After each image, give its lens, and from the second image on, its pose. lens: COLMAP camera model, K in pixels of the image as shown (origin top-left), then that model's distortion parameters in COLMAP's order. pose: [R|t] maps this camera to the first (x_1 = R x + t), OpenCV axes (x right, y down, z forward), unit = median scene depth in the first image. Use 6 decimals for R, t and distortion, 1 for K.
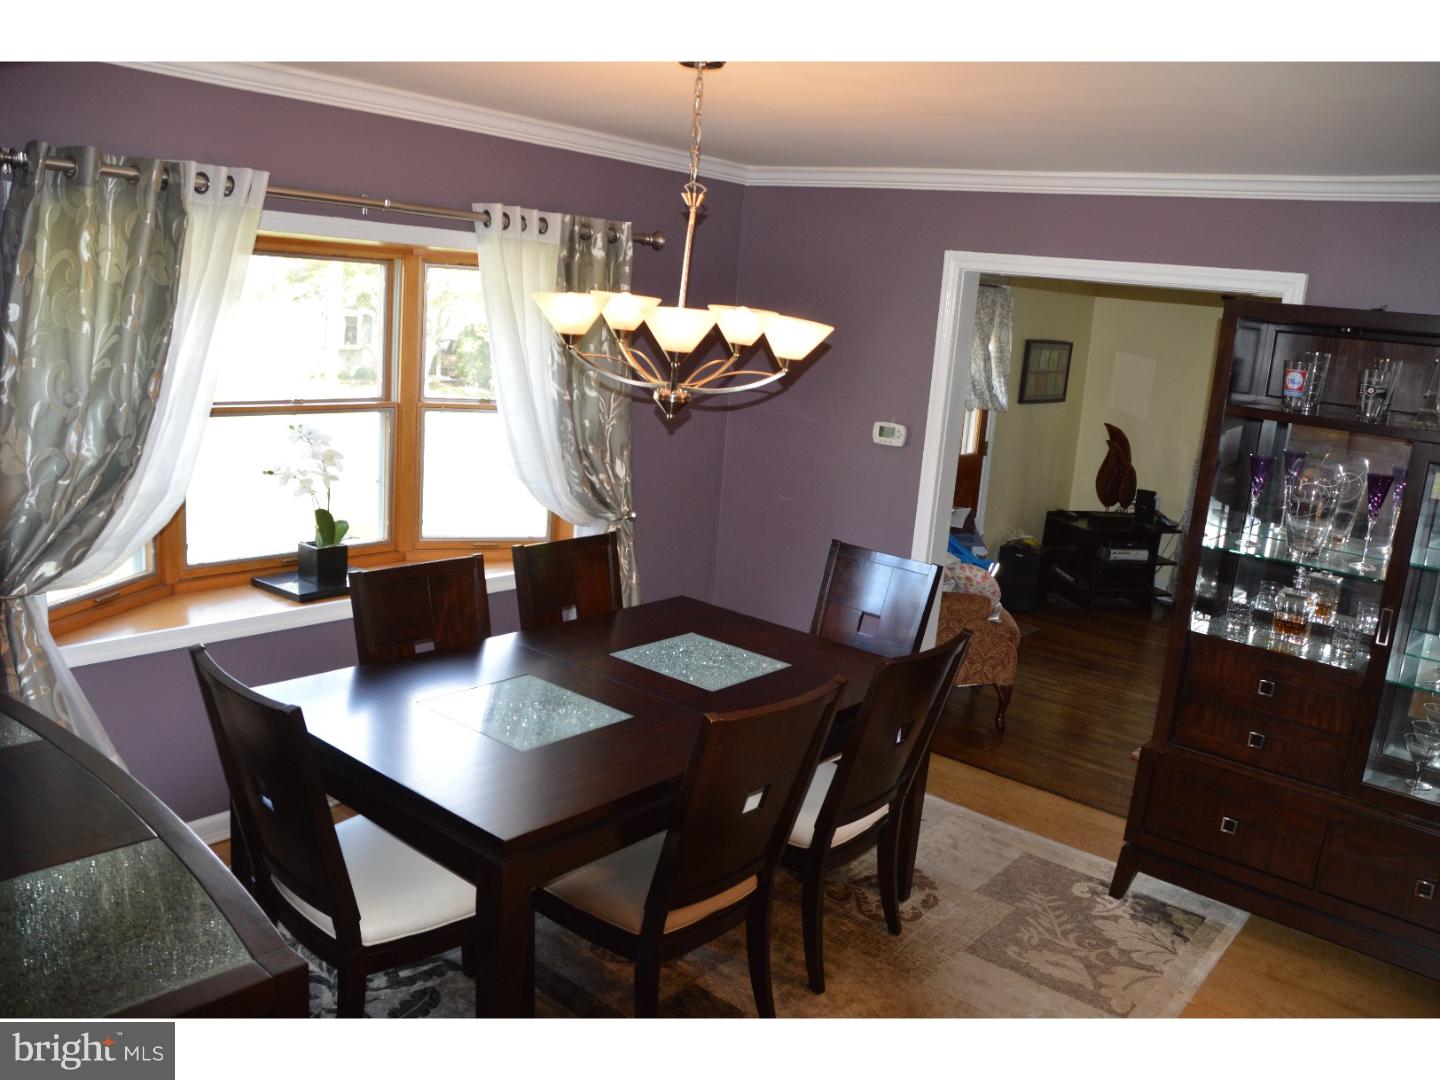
lens RADIAL K [[1159.1, 0, 715.5], [0, 1159.1, 540.4], [0, 0, 1]] dist [-0.147543, 0.088085]
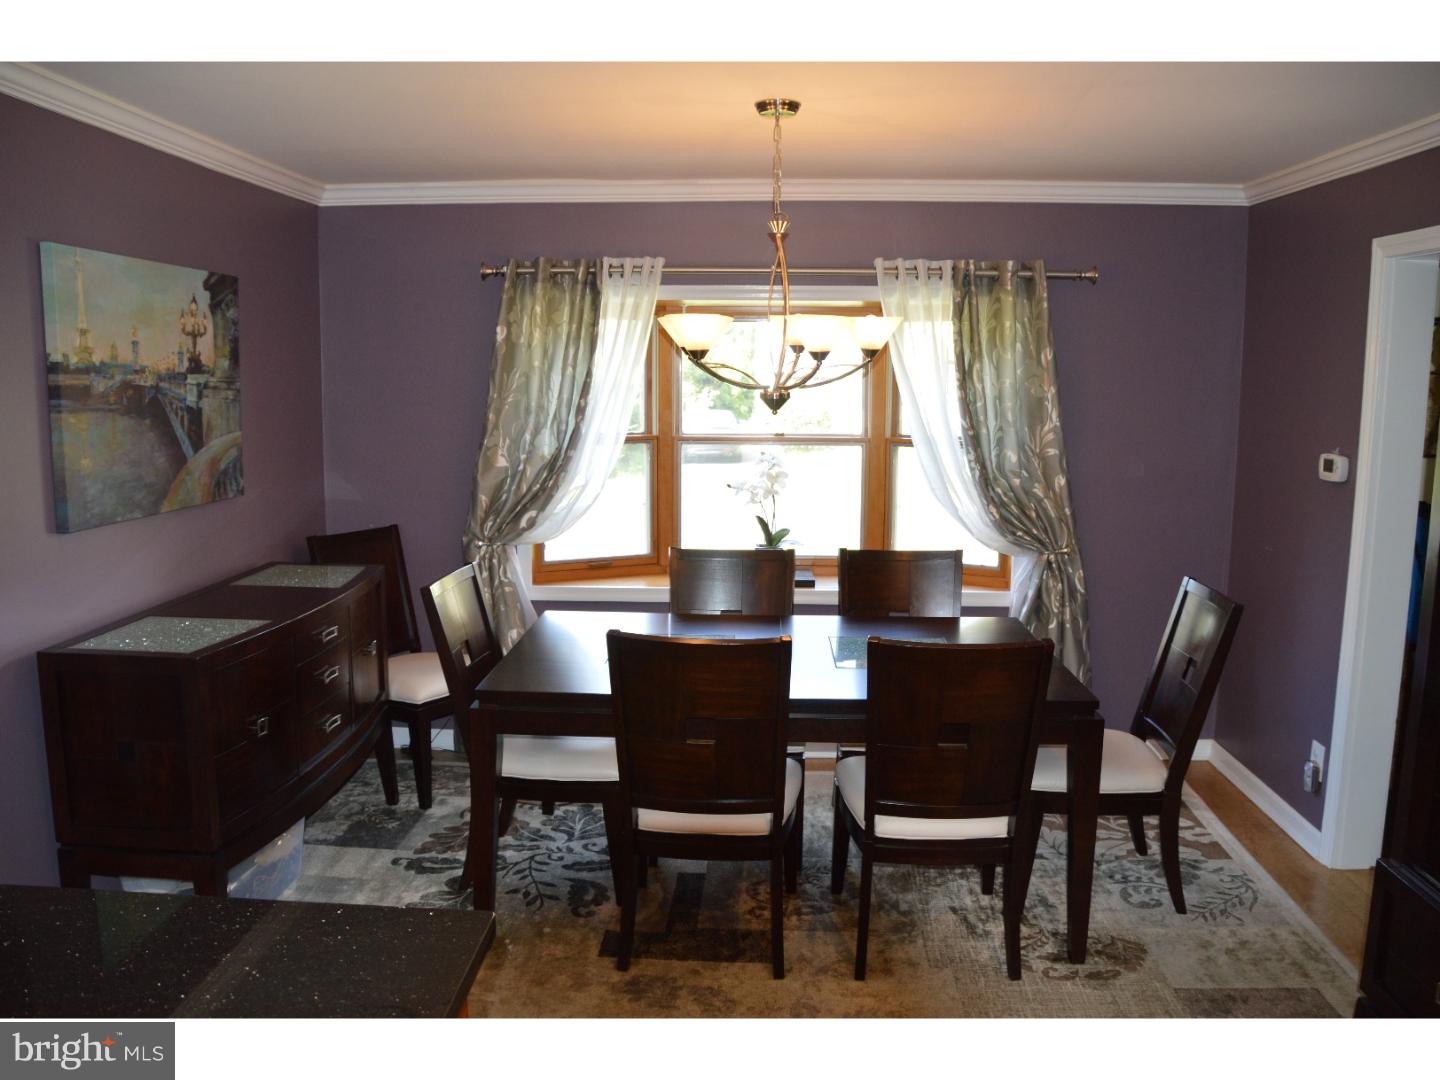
lens RADIAL K [[1159.1, 0, 715.5], [0, 1159.1, 540.4], [0, 0, 1]] dist [-0.147543, 0.088085]
pose [[0.582681, 0.037085, -0.811854, 0.657575], [-0.122832, 0.991501, -0.042868, 0.059078], [0.803365, 0.124700, 0.582284, 0.215394]]
